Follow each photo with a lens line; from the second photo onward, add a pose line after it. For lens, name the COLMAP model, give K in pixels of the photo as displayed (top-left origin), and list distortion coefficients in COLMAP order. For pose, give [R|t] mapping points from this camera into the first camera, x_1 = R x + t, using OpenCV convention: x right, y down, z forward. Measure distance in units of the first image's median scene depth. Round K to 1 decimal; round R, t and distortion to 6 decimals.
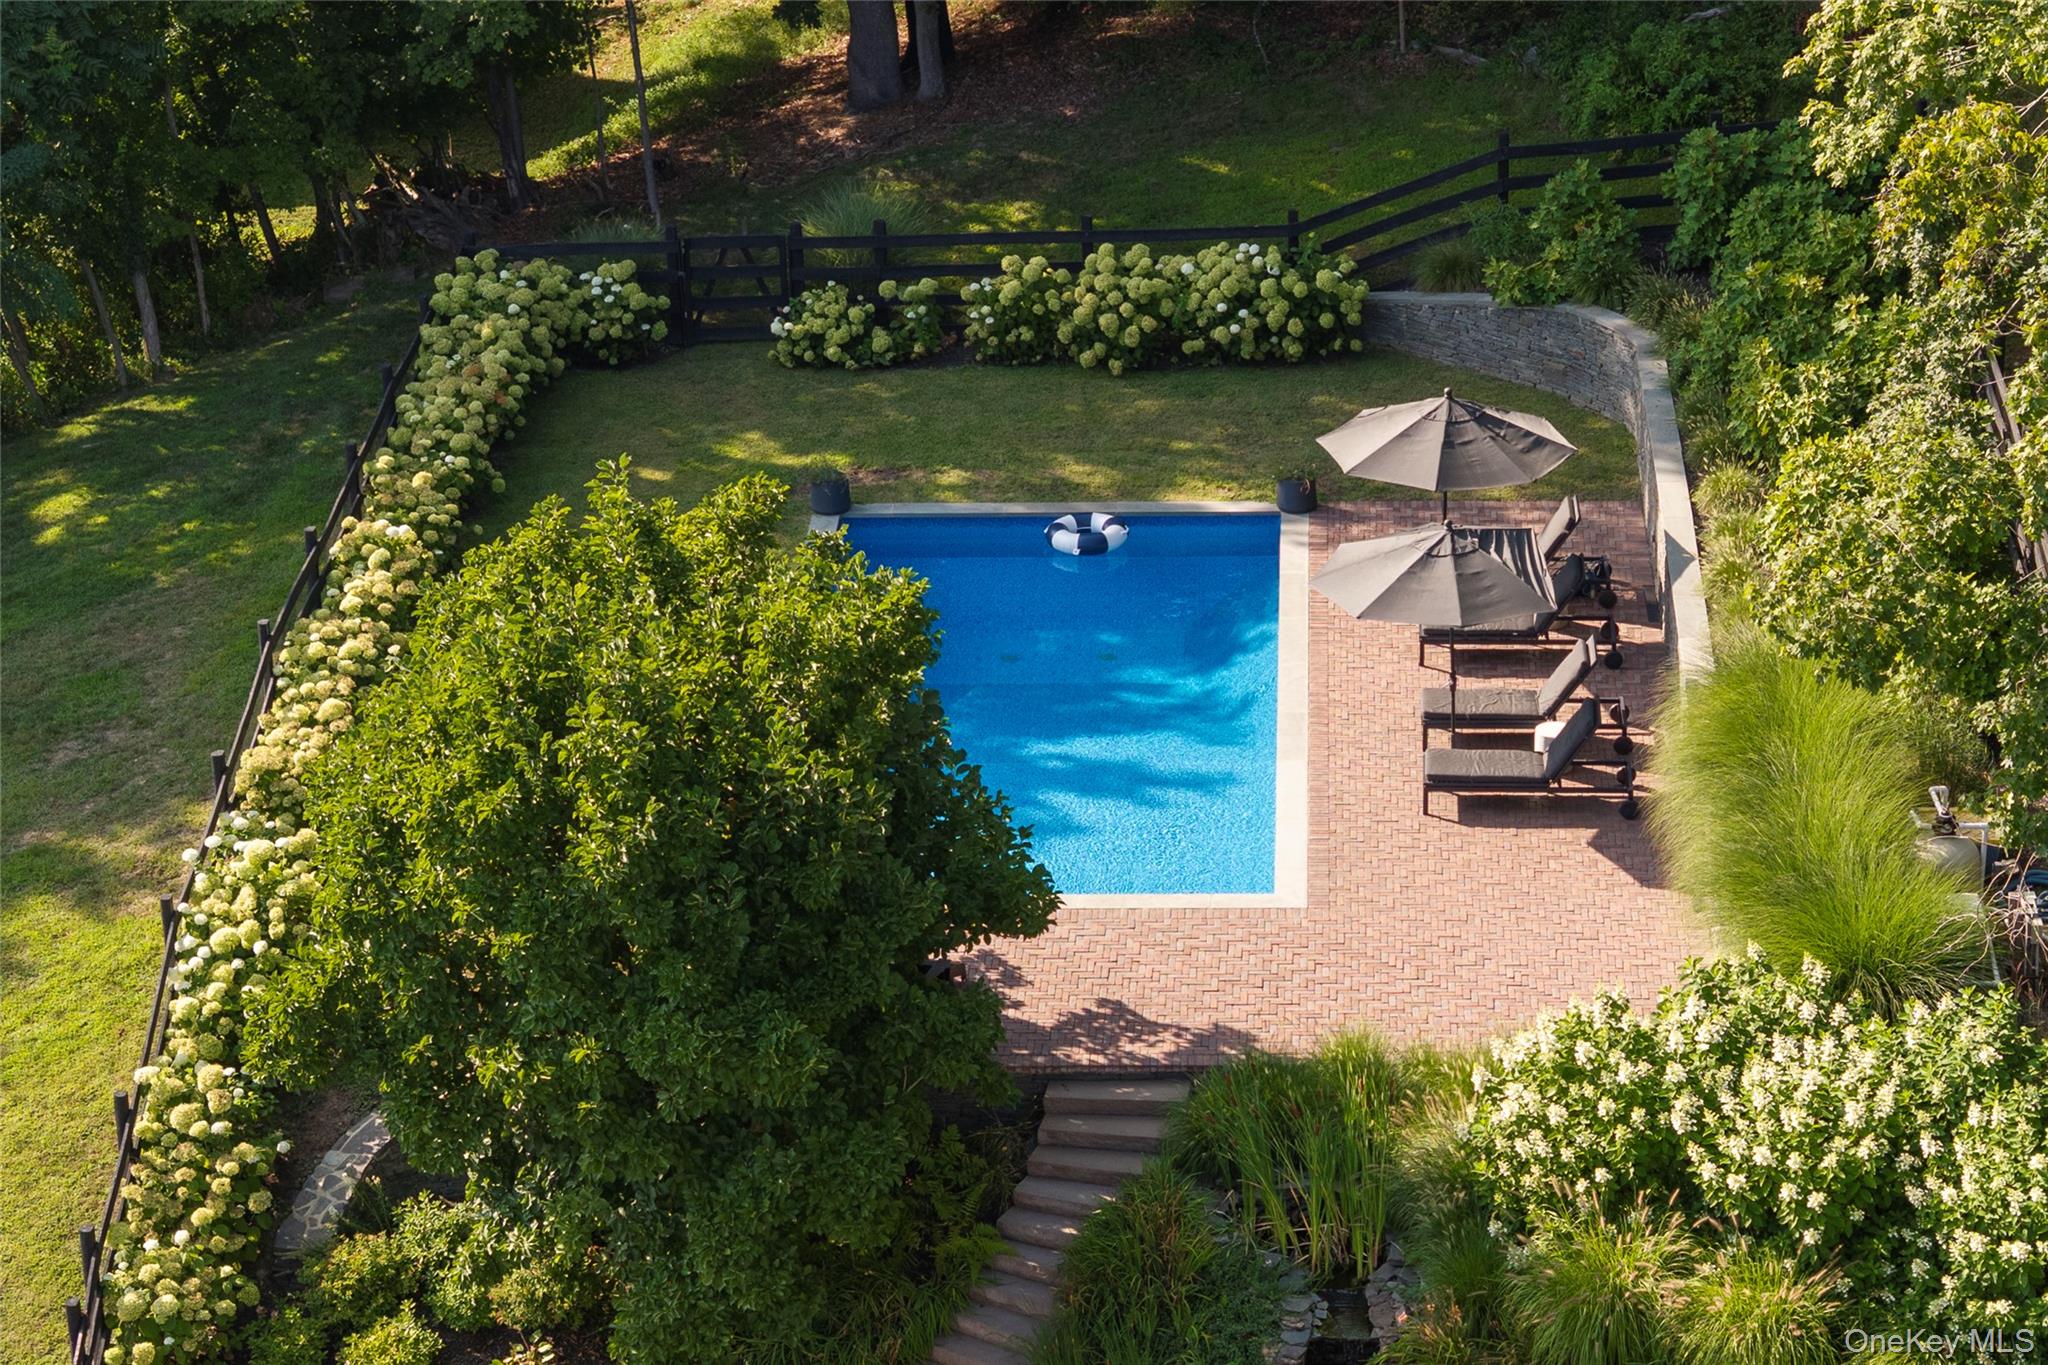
lens RADIAL K [[5936.4, 0, 1024.0], [0, 5936.4, 682.5], [0, 0, 1]] dist [-0.448003, -1.539609]
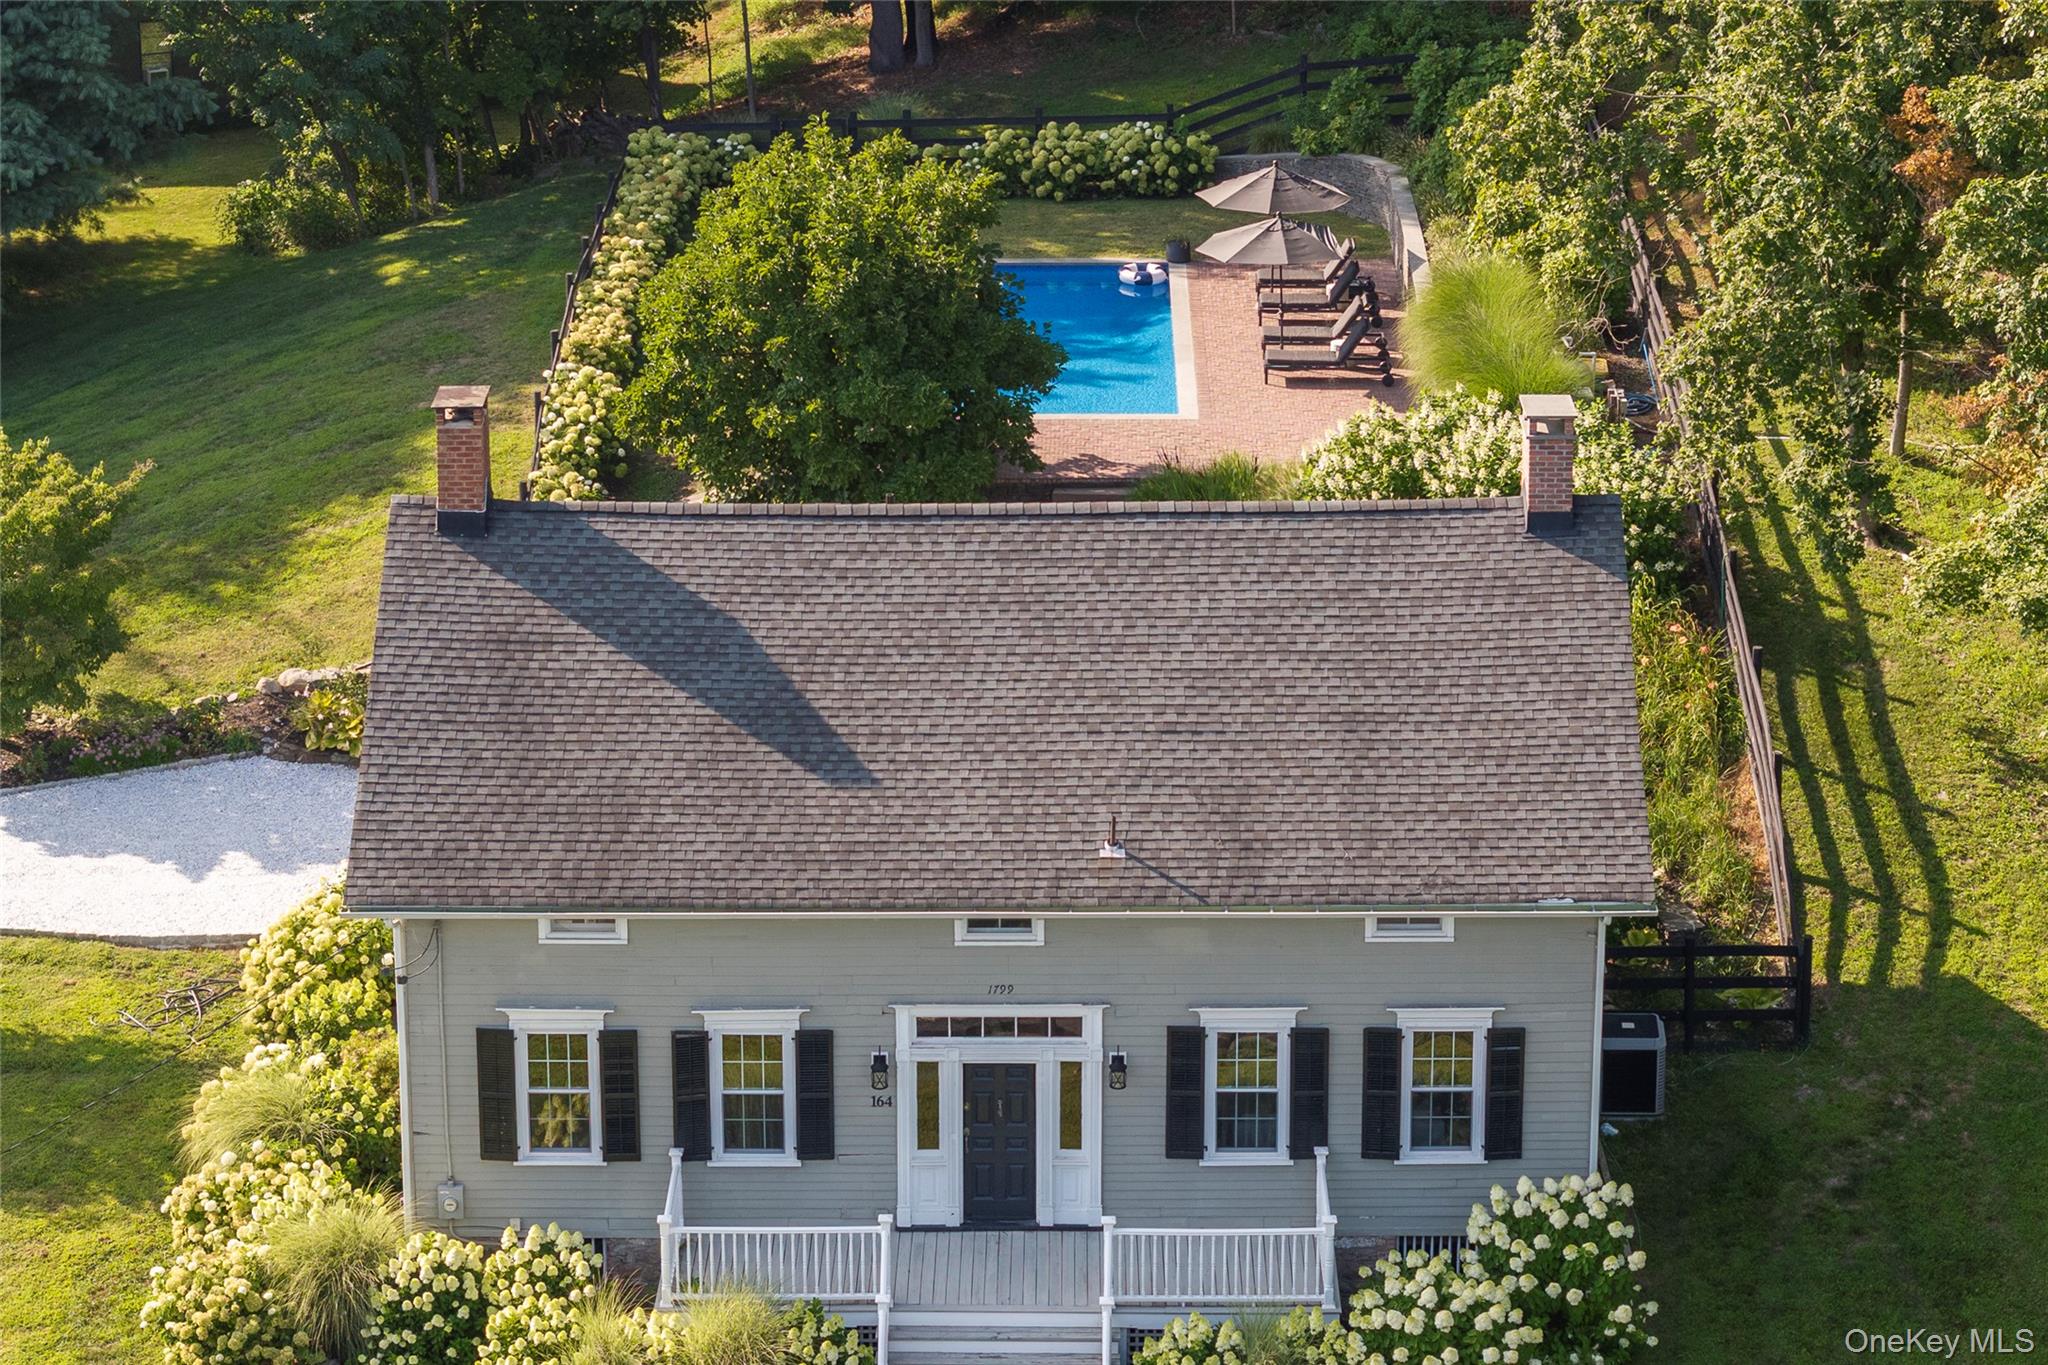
lens RADIAL K [[5882.1, 0, 1024.0], [0, 5882.1, 682.5], [0, 0, 1]] dist [-1.047931, -0.979026]
pose [[0.999107, 0.005648, 0.041868, -0.065102], [-0.002486, 0.997165, -0.075205, 0.215850], [-0.042174, 0.075034, 0.996289, -0.600399]]
